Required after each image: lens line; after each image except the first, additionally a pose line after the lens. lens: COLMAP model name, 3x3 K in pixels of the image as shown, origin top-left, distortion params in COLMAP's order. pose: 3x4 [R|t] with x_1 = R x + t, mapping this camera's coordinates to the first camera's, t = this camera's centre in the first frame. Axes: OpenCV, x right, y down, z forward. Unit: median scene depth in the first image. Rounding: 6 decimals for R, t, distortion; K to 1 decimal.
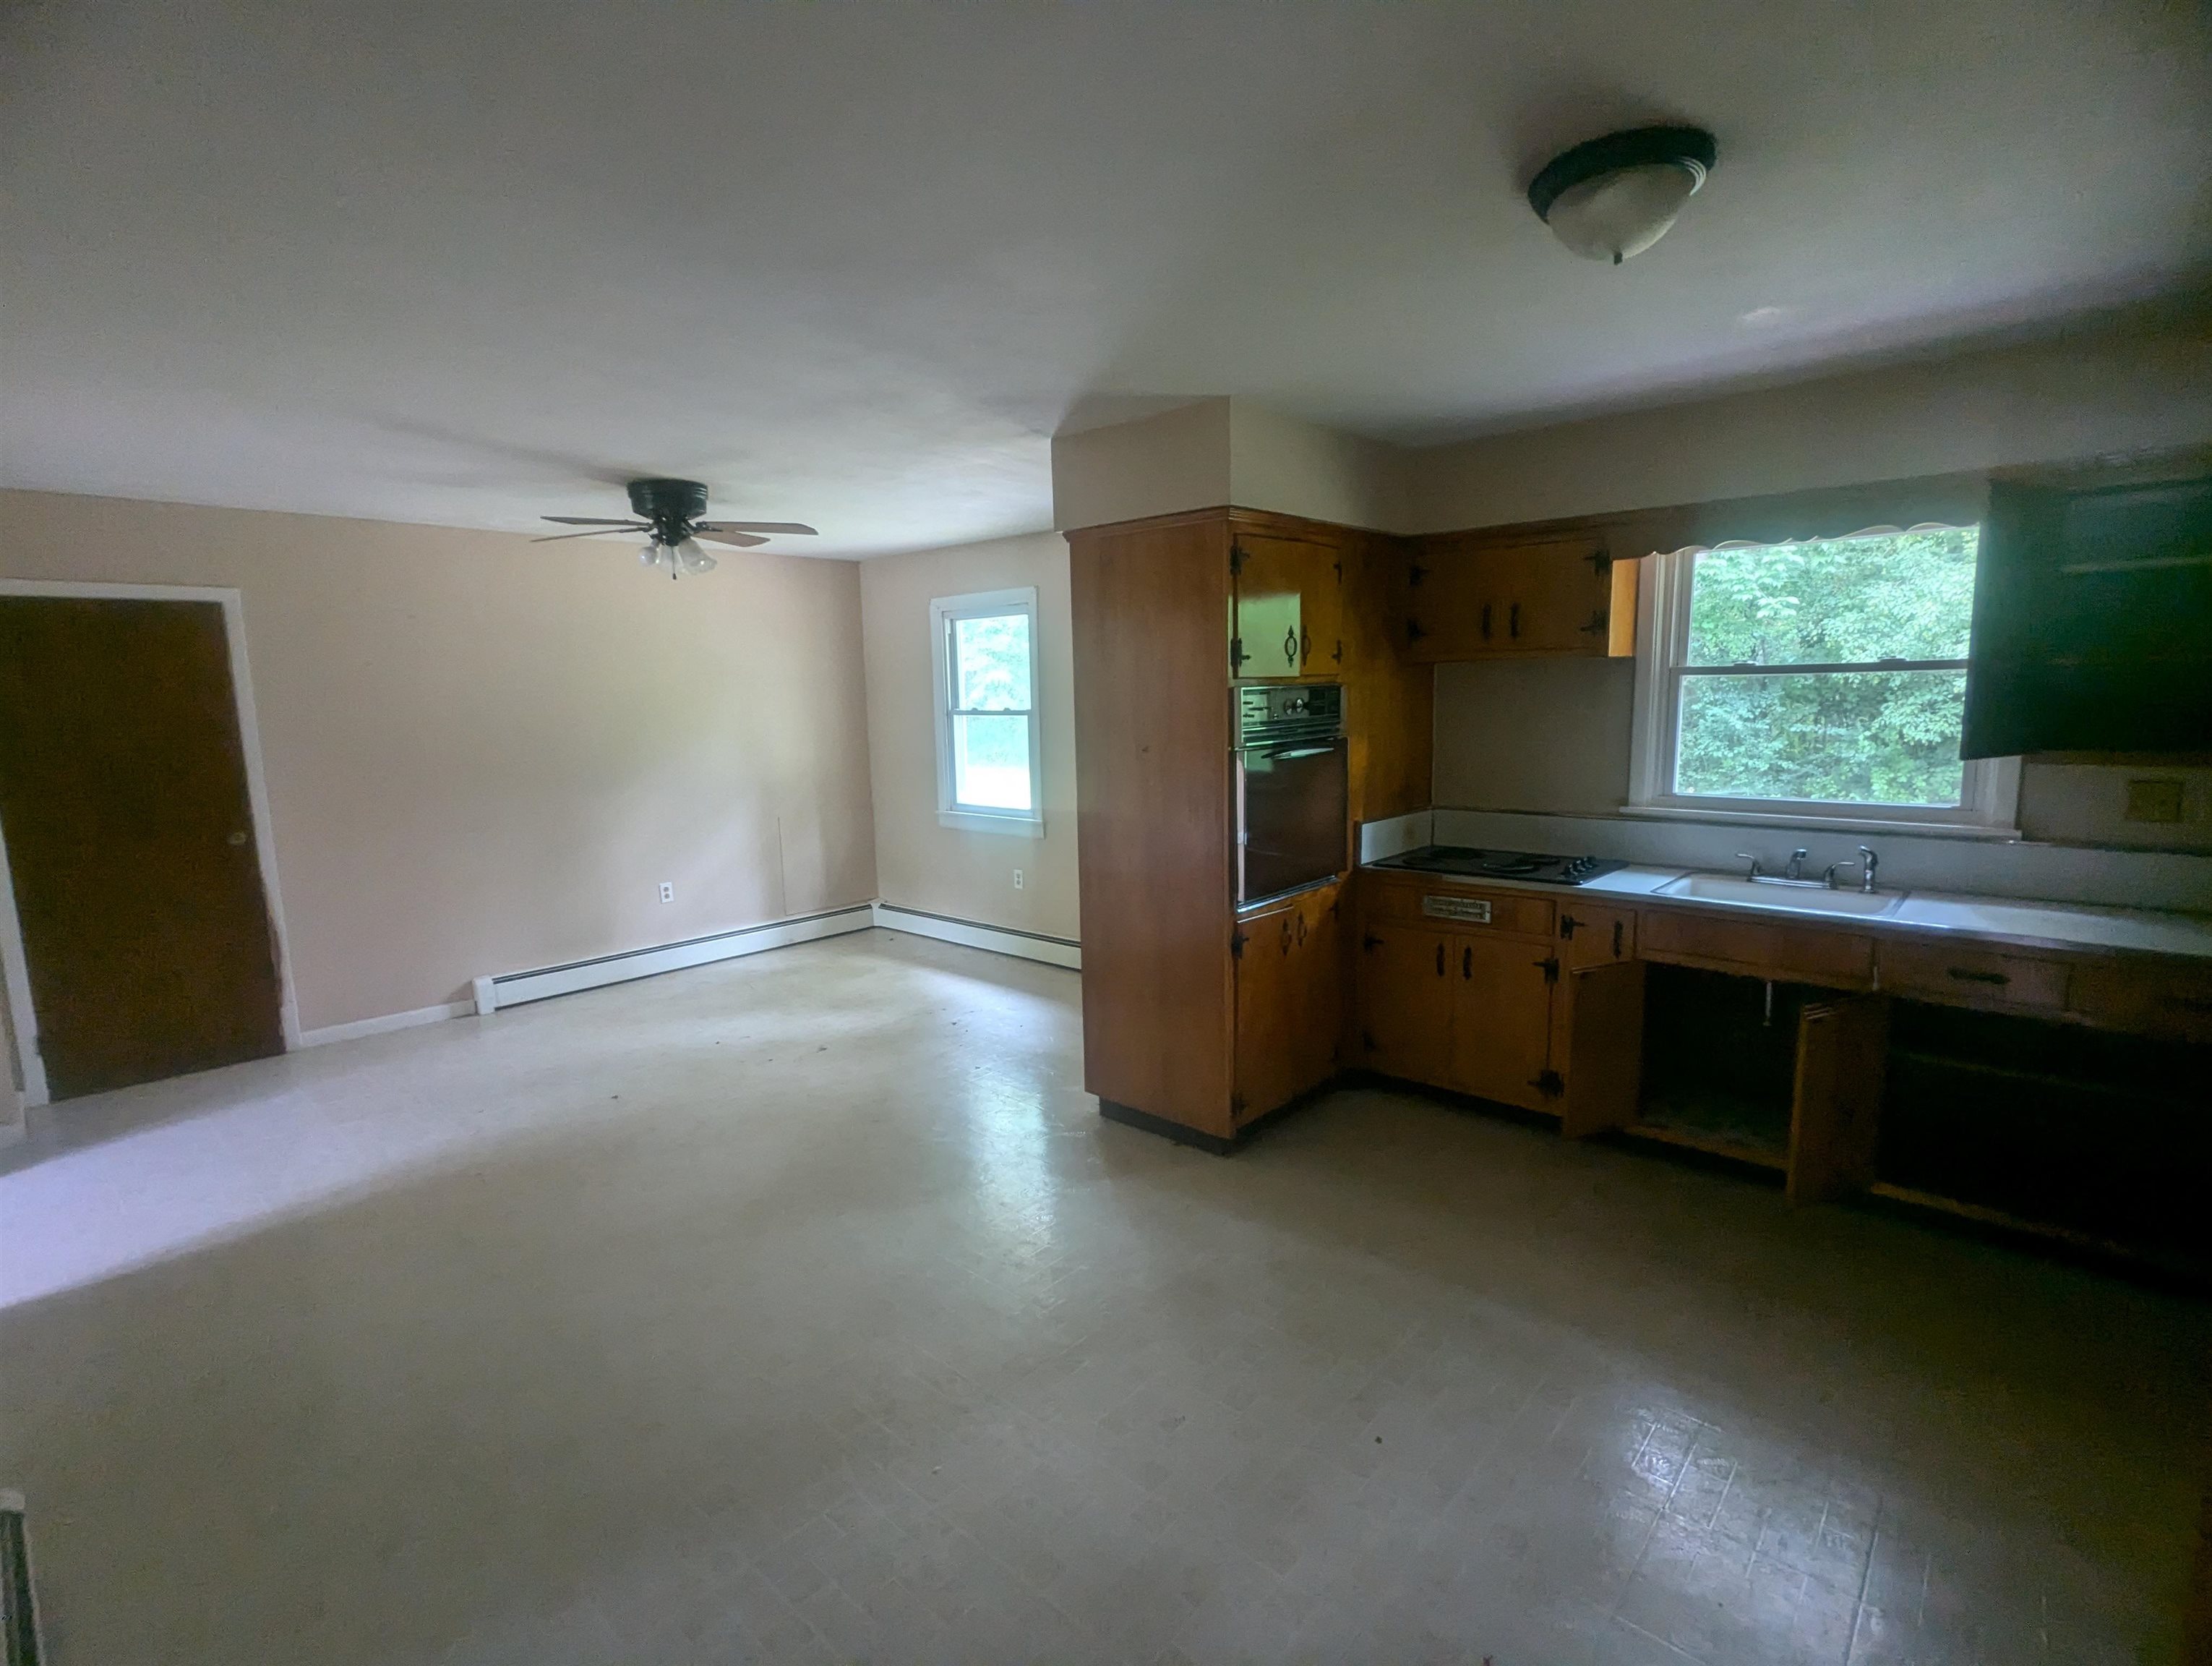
lens RADIAL K [[1029.9, 0, 1106.0], [0, 1029.9, 833.0], [0, 0, 1]] dist [0.000798, 0.000561]
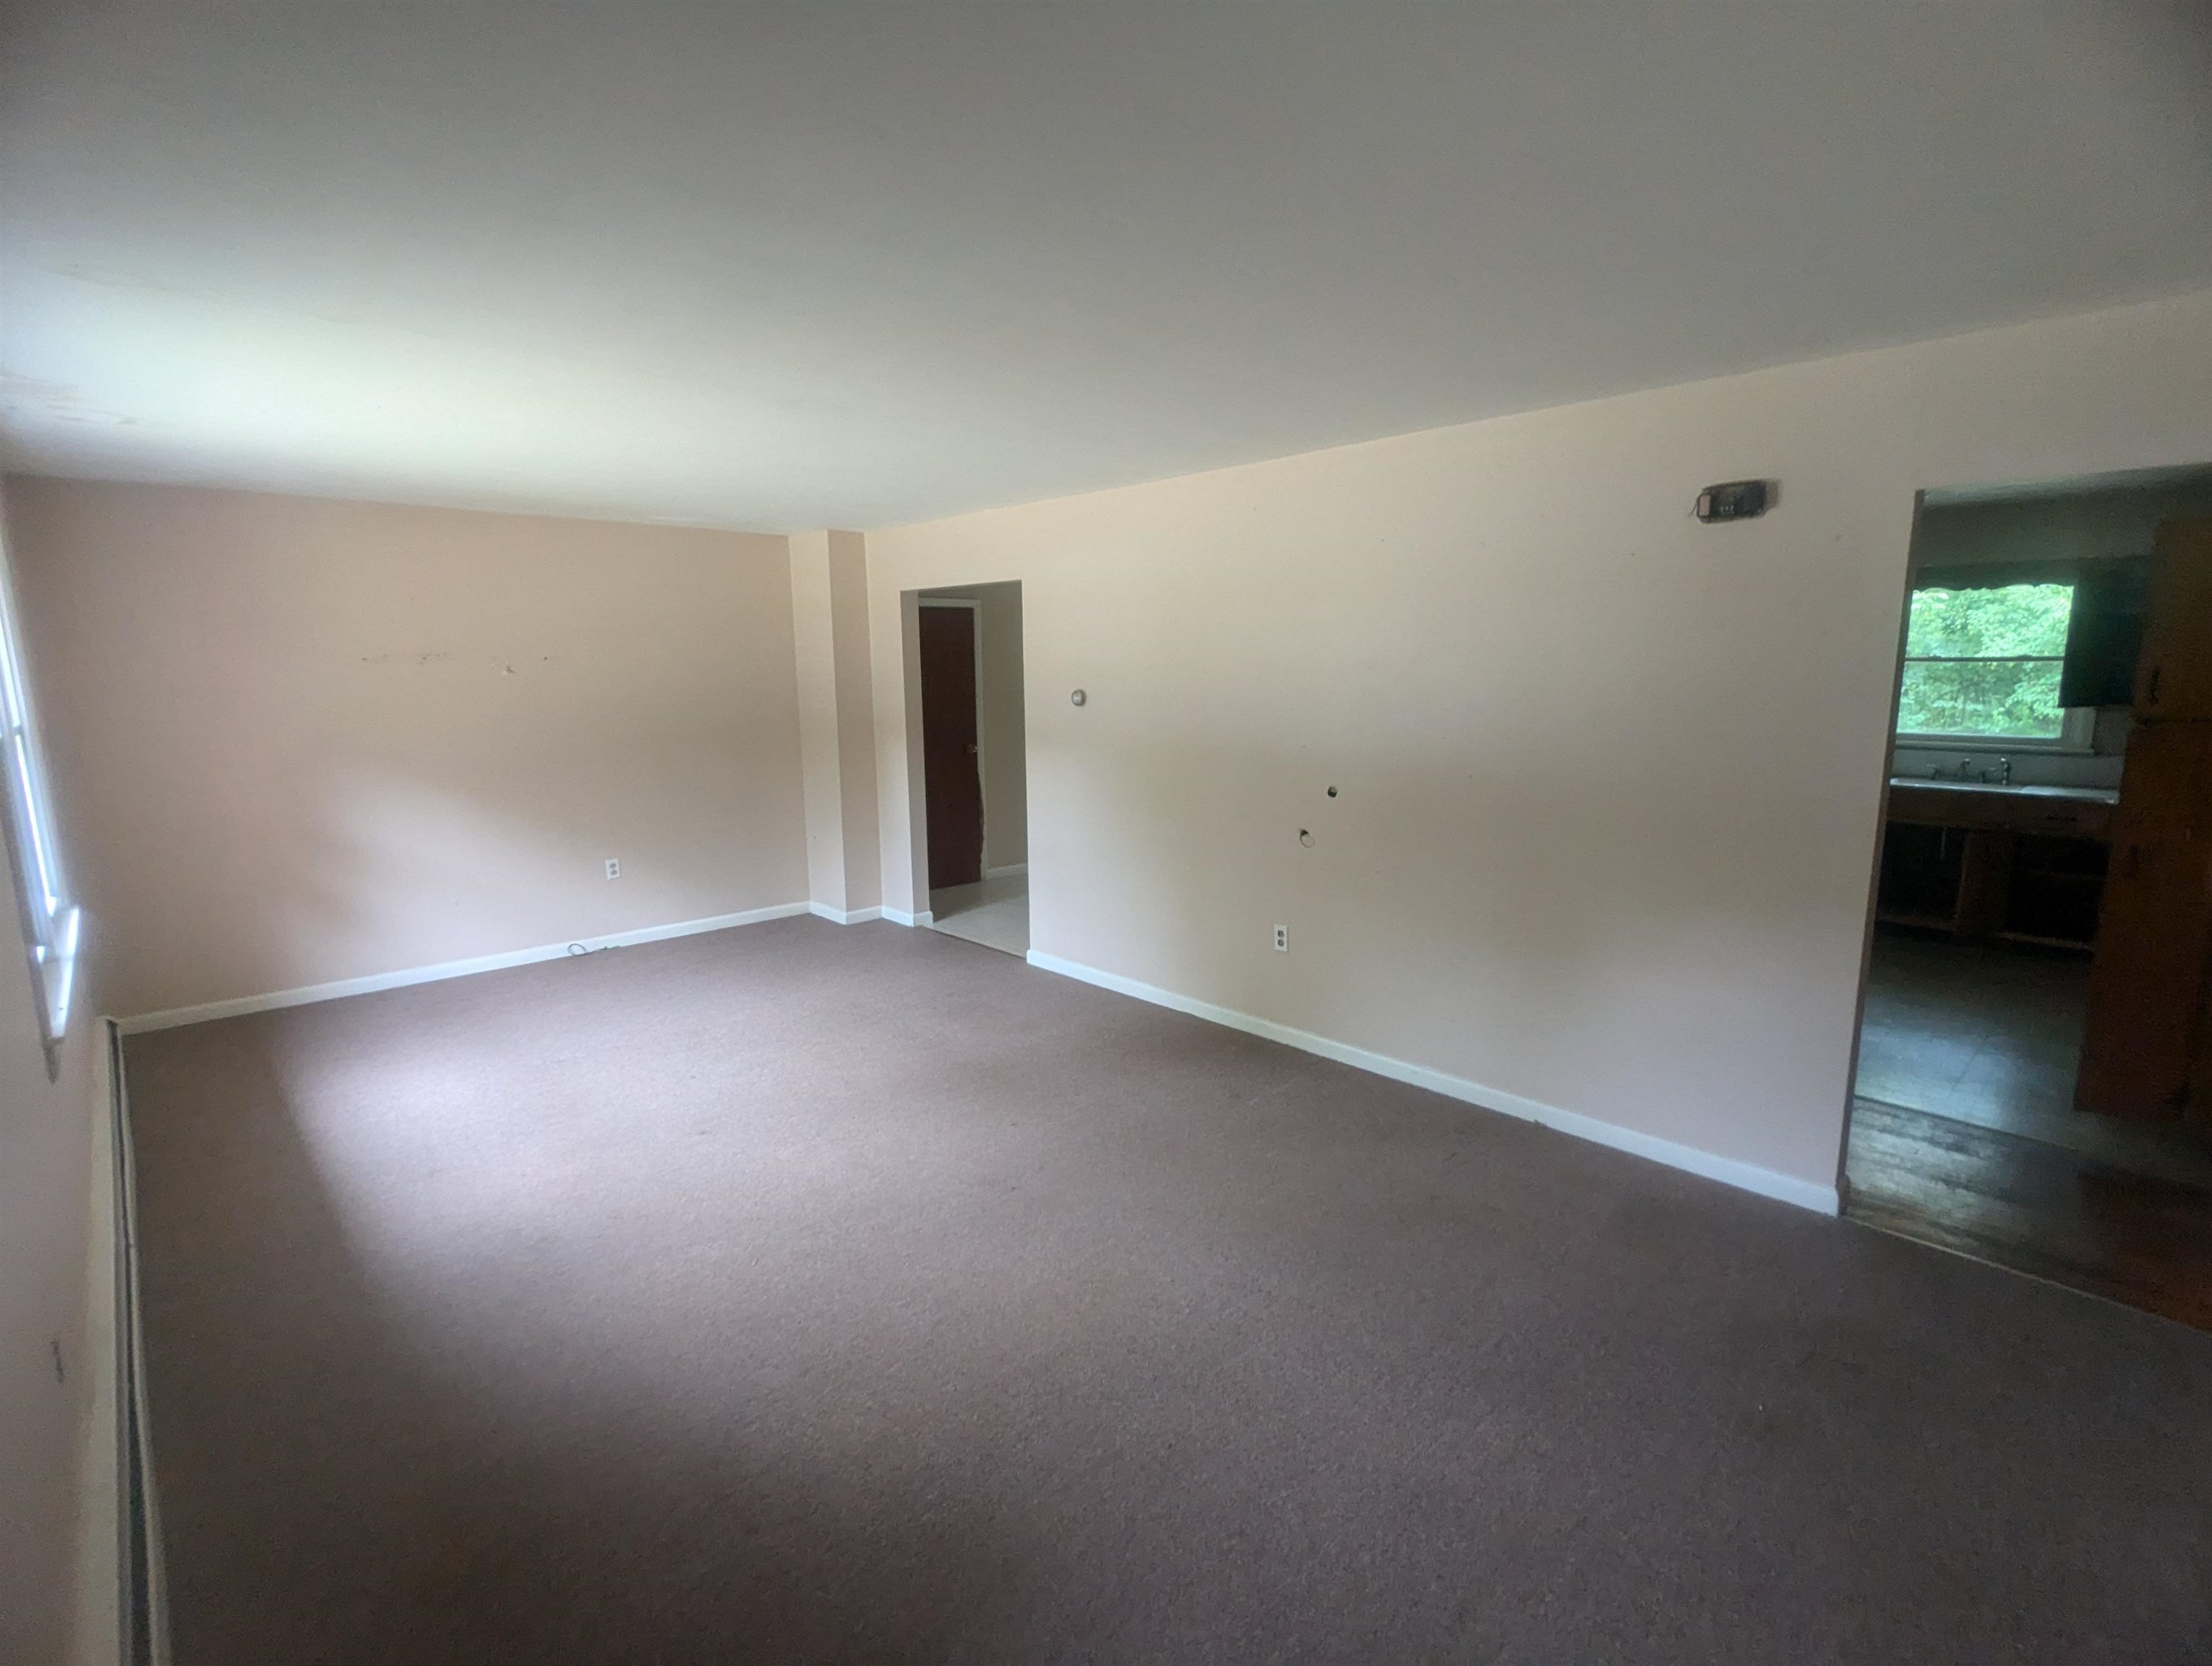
lens RADIAL K [[1028.7, 0, 1116.8], [0, 1028.7, 839.6], [0, 0, 1]] dist [-0.001041, -0.000144]
pose [[0.997362, 0.024439, -0.068351, -0.201656], [-0.022112, 0.999157, 0.034587, 0.037143], [0.069139, -0.032984, 0.997062, -0.266426]]
